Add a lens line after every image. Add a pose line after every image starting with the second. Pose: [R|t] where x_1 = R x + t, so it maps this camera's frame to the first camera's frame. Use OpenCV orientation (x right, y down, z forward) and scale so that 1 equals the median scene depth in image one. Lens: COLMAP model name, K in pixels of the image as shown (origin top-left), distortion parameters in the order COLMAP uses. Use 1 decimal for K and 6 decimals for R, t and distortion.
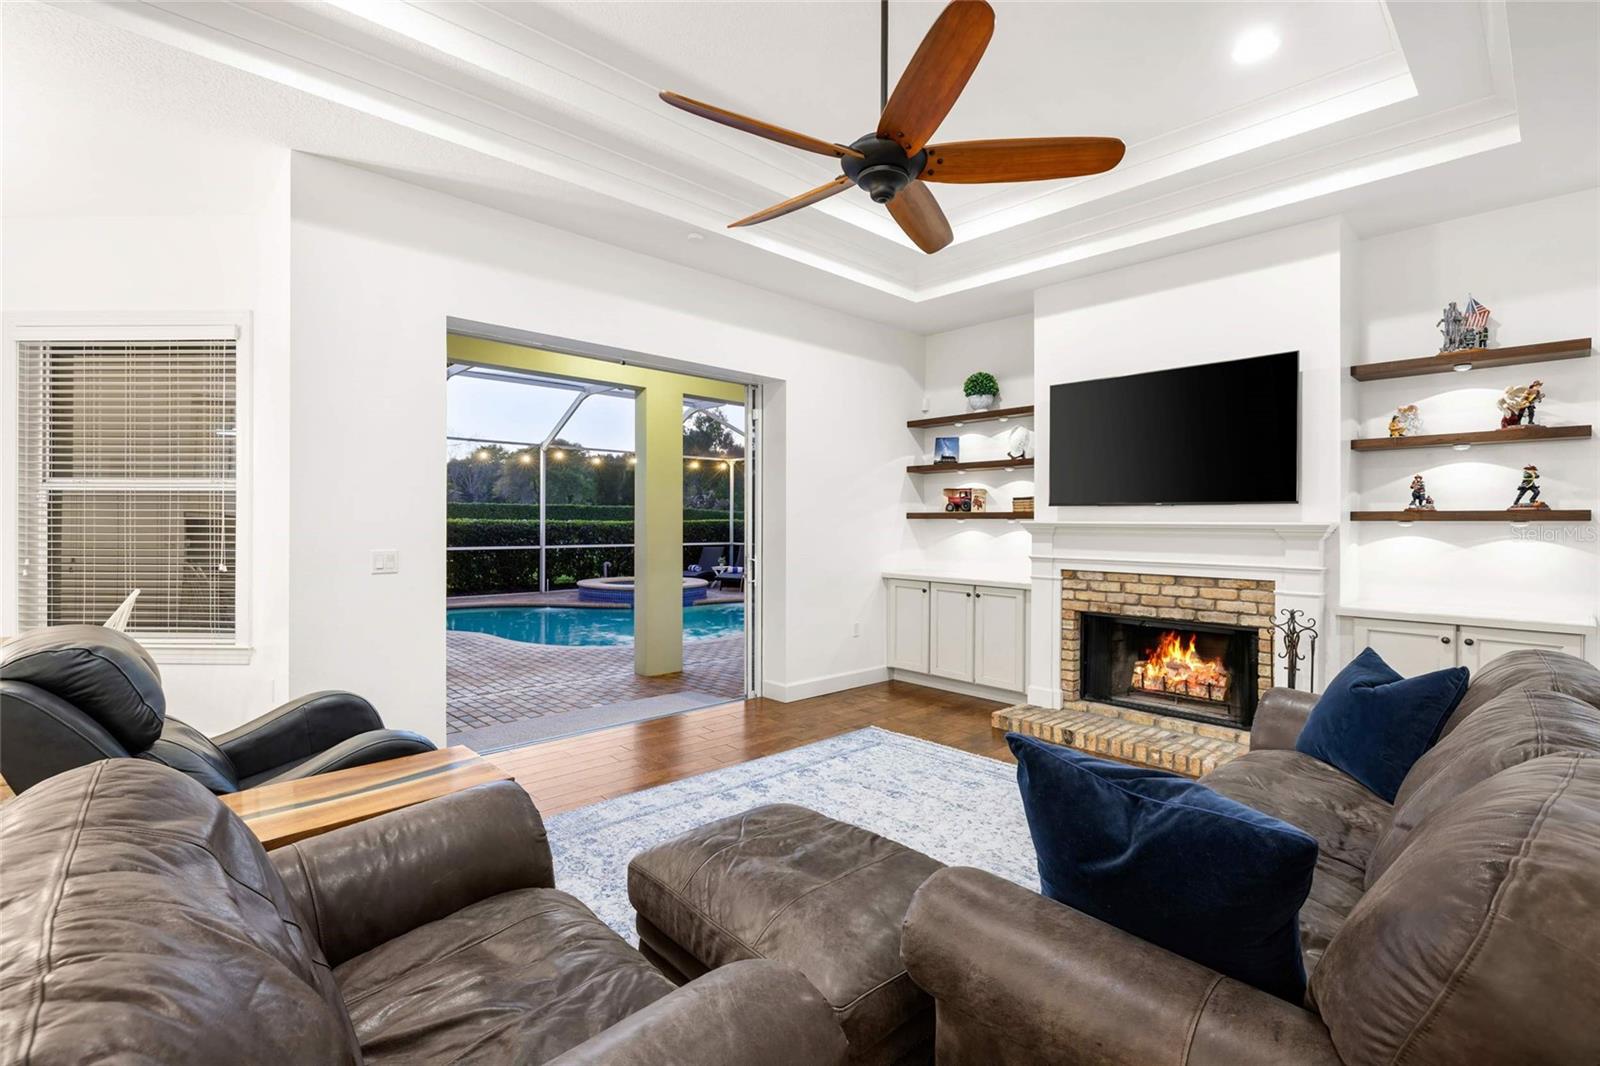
lens RADIAL K [[729.6, 0, 805.0], [0, 729.6, 533.6], [0, 0, 1]] dist [-0.000932, -0.000157]
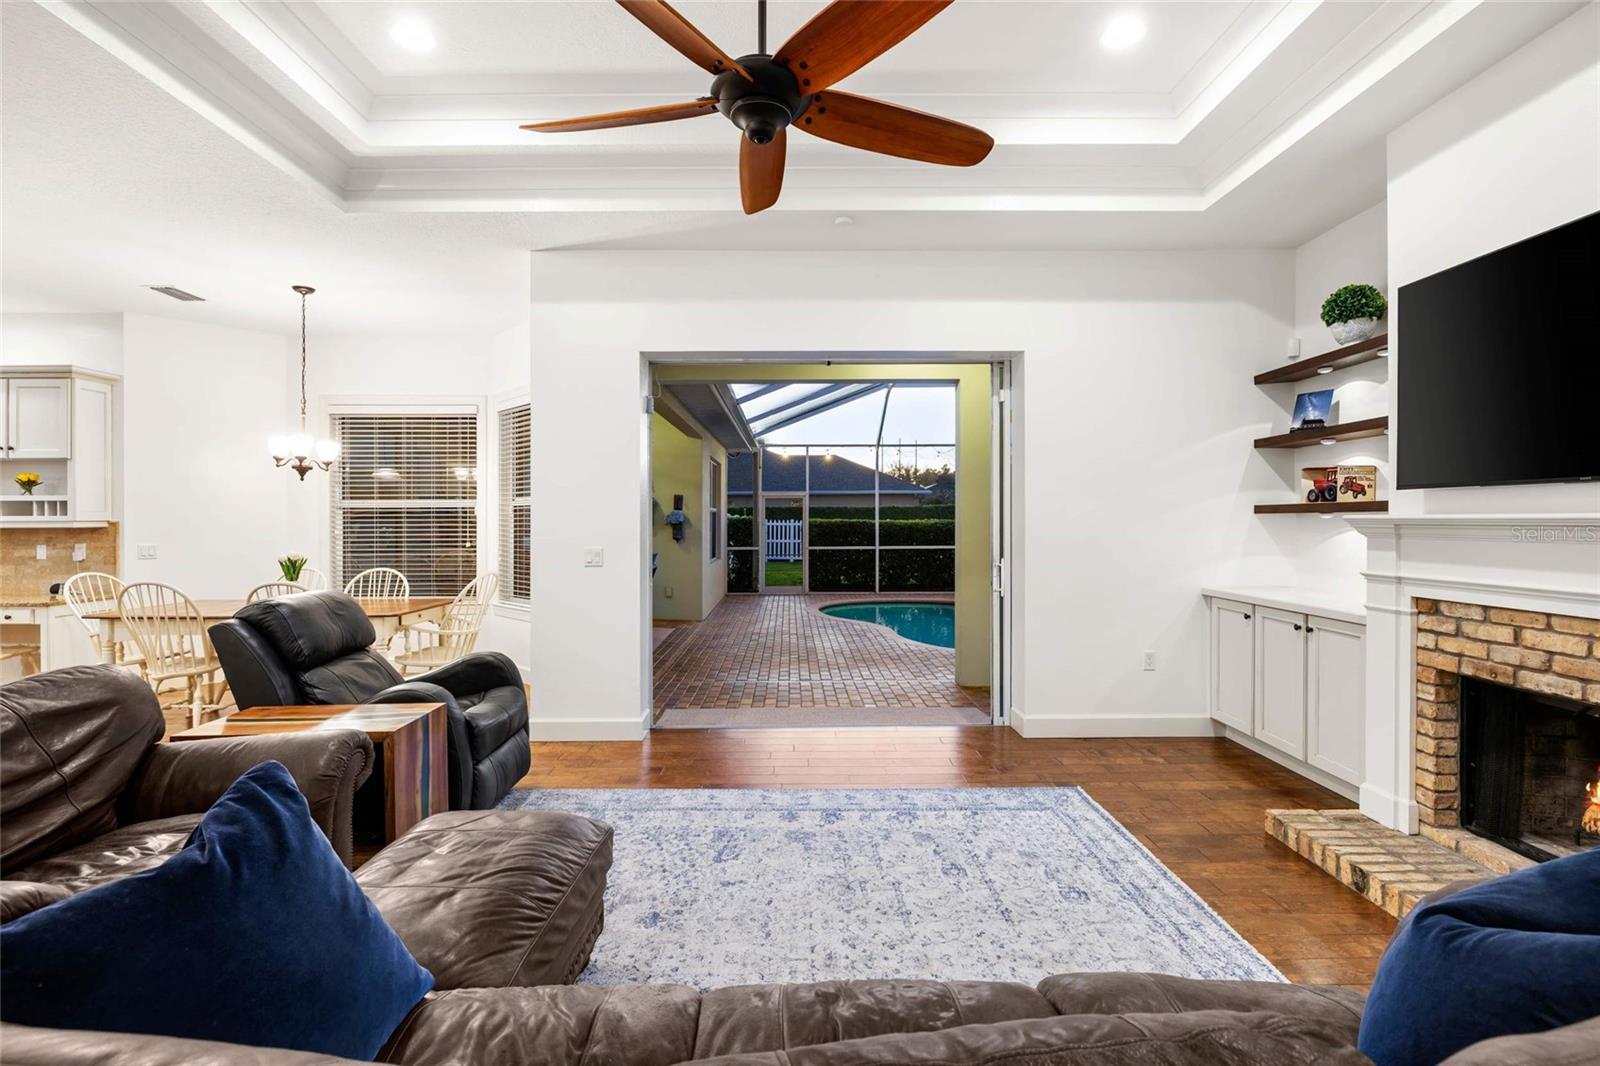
lens RADIAL K [[738.0, 0, 800.0], [0, 738.0, 533.0], [0, 0, 1]] dist [0.001199, 0.000182]
pose [[0.733266, 0.000380, -0.679942, 0.386073], [0.000228, 1.000000, 0.000805, -0.002850], [0.679942, -0.000745, 0.733266, 0.222245]]
